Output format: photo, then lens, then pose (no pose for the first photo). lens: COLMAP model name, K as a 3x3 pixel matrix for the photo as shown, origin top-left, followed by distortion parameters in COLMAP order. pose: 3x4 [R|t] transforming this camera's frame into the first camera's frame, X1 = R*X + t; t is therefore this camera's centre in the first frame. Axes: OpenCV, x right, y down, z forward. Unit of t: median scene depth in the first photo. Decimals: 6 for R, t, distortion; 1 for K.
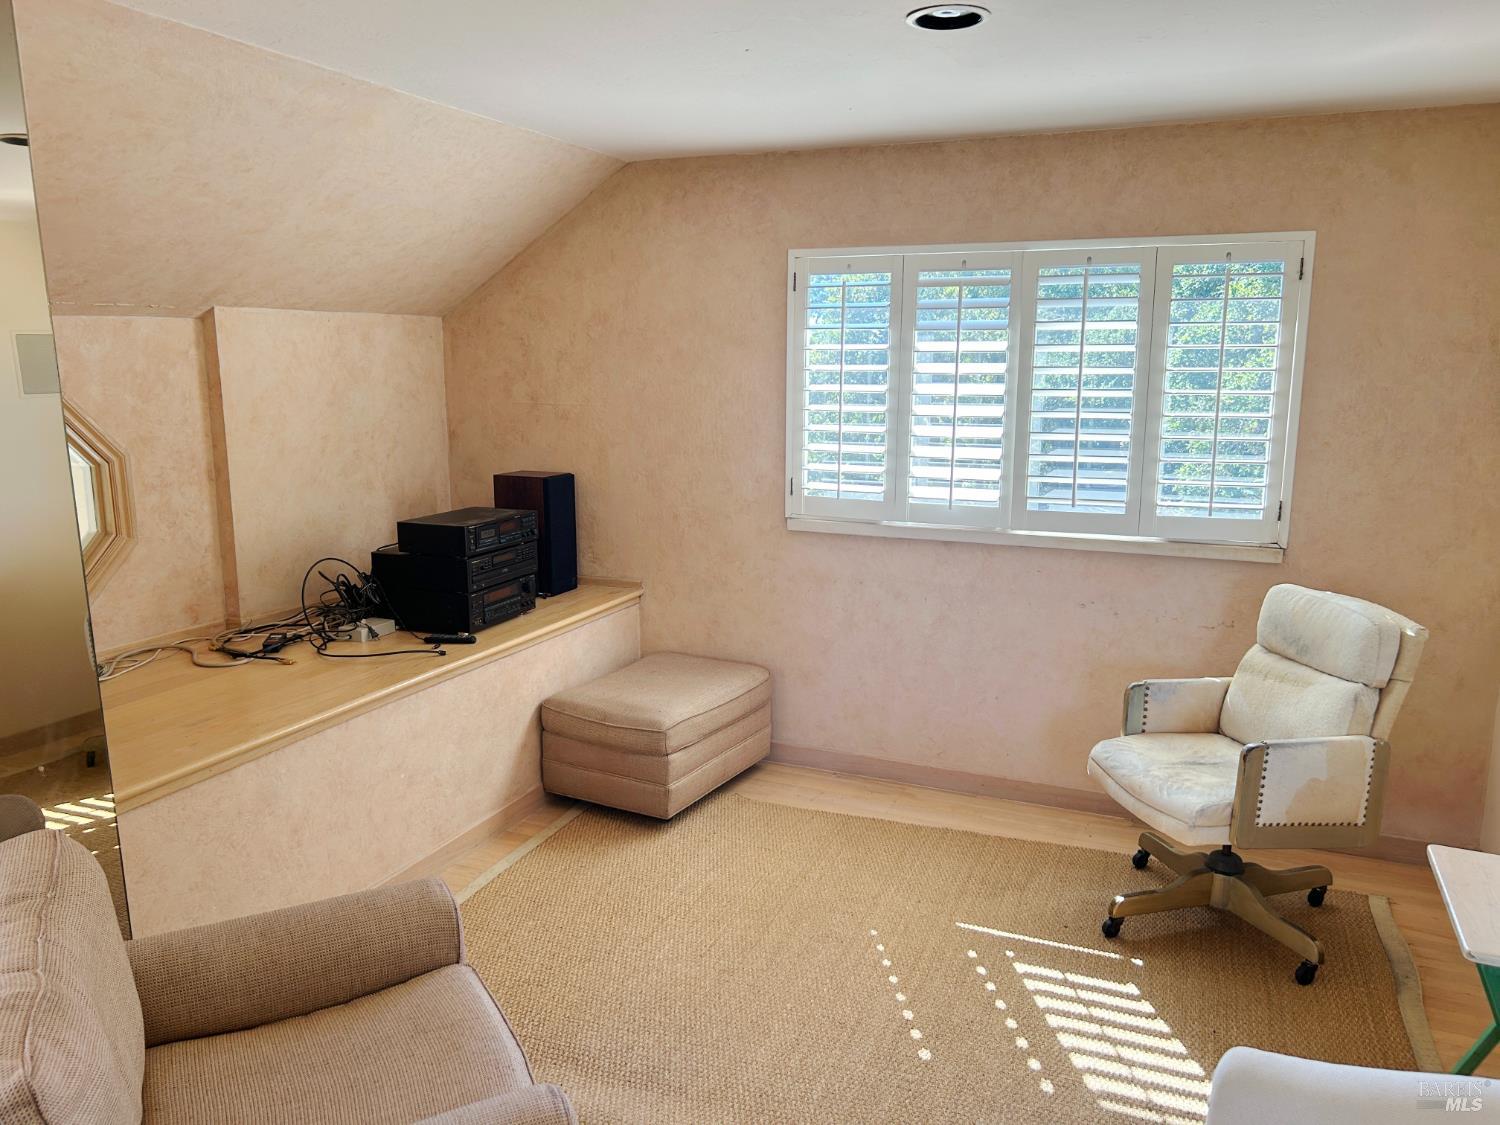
lens RADIAL K [[1105.1, 0, 750.0], [0, 1105.1, 562.5], [0, 0, 1]] dist [0.048606, -0.063281]
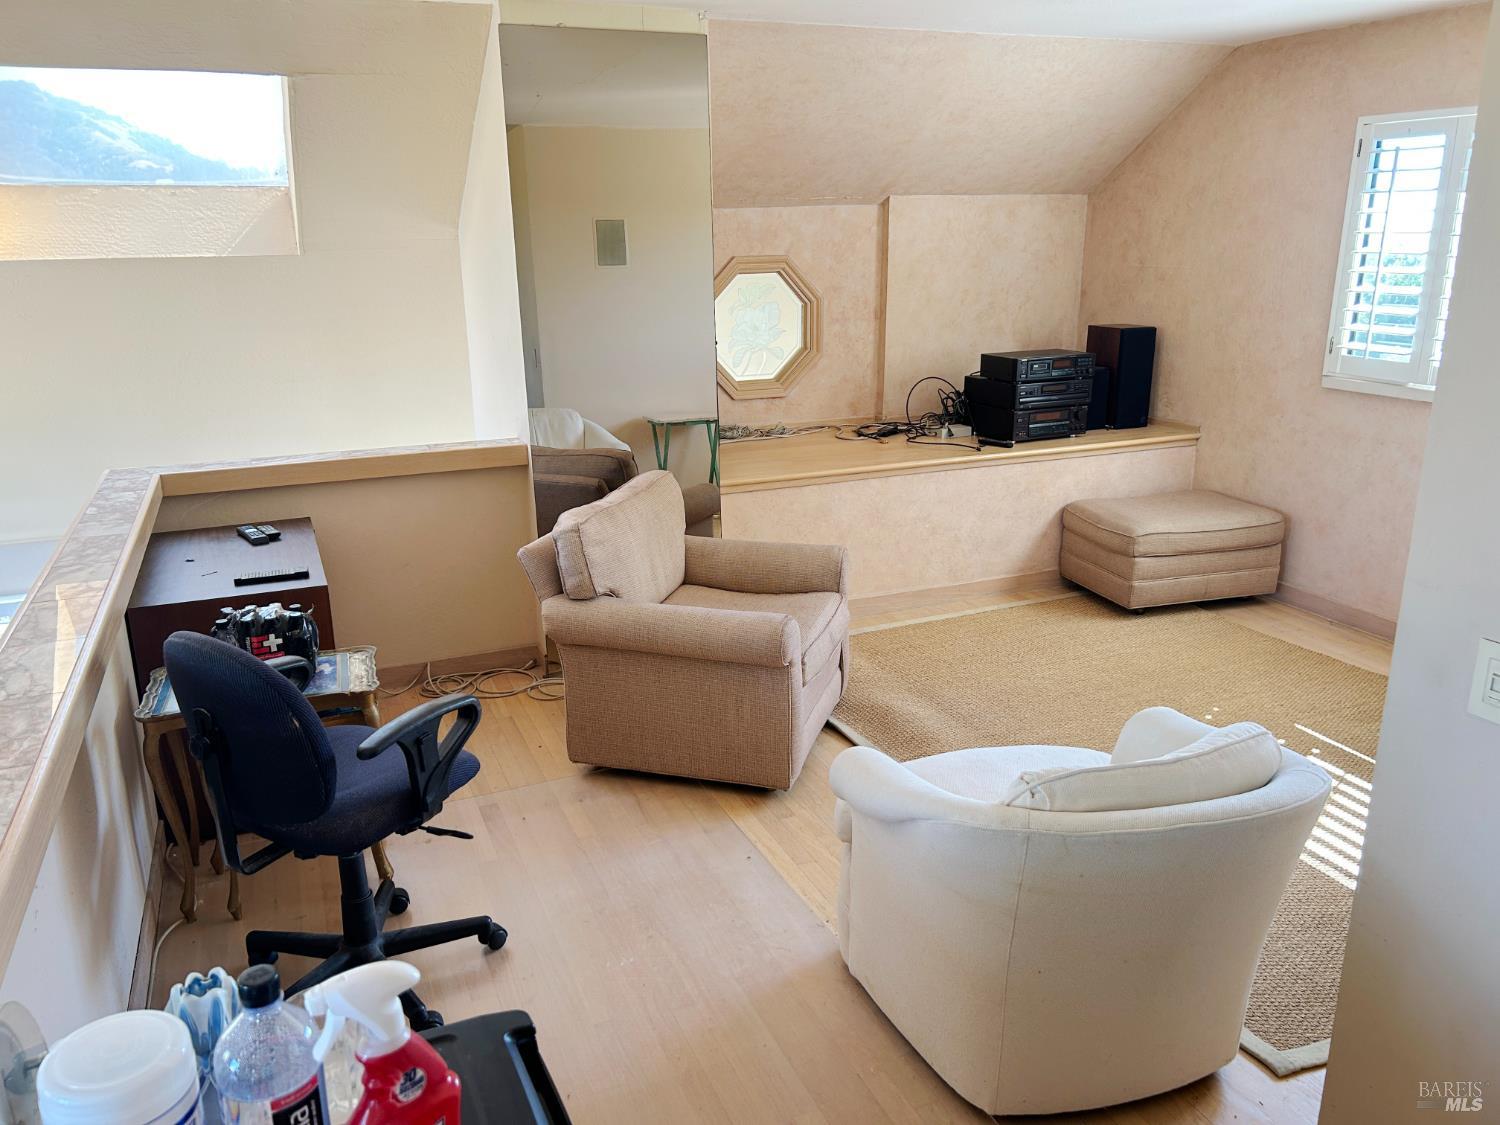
lens RADIAL K [[1150.4, 0, 750.0], [0, 1150.4, 562.5], [0, 0, 1]] dist [-0.007703, -0.010060]
pose [[0.710490, 0.177410, -0.680977, 0.466350], [-0.110298, 0.983814, 0.141227, 0.045301], [0.695010, -0.025229, 0.718558, -0.199197]]
